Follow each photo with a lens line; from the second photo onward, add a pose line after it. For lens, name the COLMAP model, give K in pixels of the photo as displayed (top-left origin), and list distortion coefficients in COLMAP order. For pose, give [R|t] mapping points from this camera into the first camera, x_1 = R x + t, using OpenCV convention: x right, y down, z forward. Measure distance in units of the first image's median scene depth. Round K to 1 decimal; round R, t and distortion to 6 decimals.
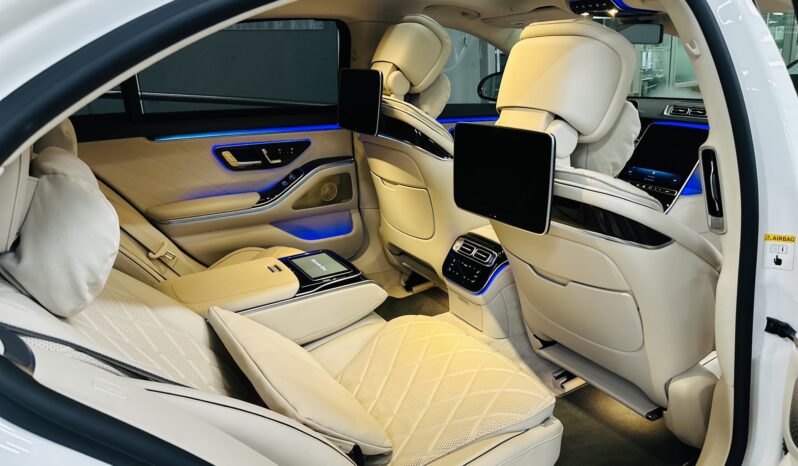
lens RADIAL K [[552.7, 0, 399.0], [0, 552.7, 233.0], [0, 0, 1]] dist [0.064785, -0.001737]
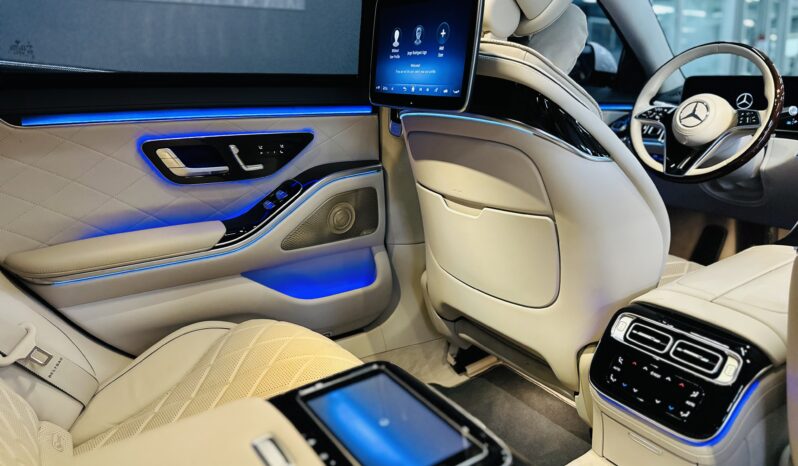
lens RADIAL K [[587.5, 0, 399.0], [0, 587.5, 233.0], [0, 0, 1]] dist [-0.000974, -0.000586]
pose [[0.998974, -0.004966, 0.045009, -0.100641], [0.006591, 0.999329, -0.036021, -0.038676], [-0.044799, 0.036281, 0.998337, 0.392840]]
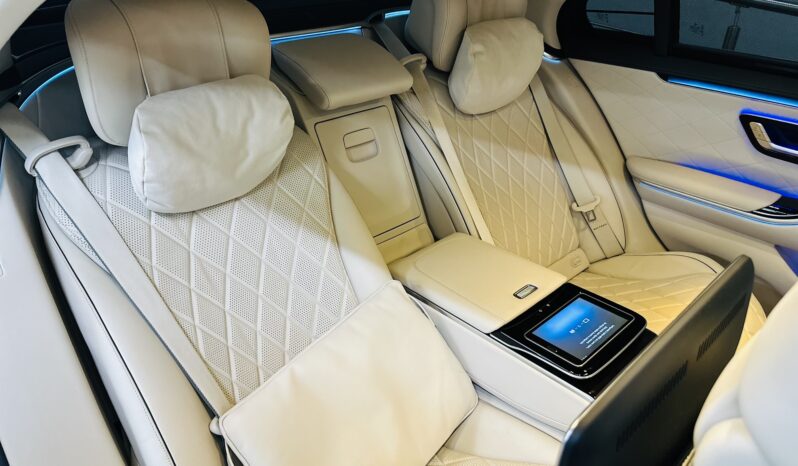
lens RADIAL K [[587.5, 0, 399.0], [0, 587.5, 233.0], [0, 0, 1]] dist [-0.000974, -0.000586]
pose [[0.238104, 0.494175, -0.836121, 0.232354], [-0.314088, 0.853800, 0.415181, -0.179951], [0.919051, 0.163759, 0.358507, 0.345298]]
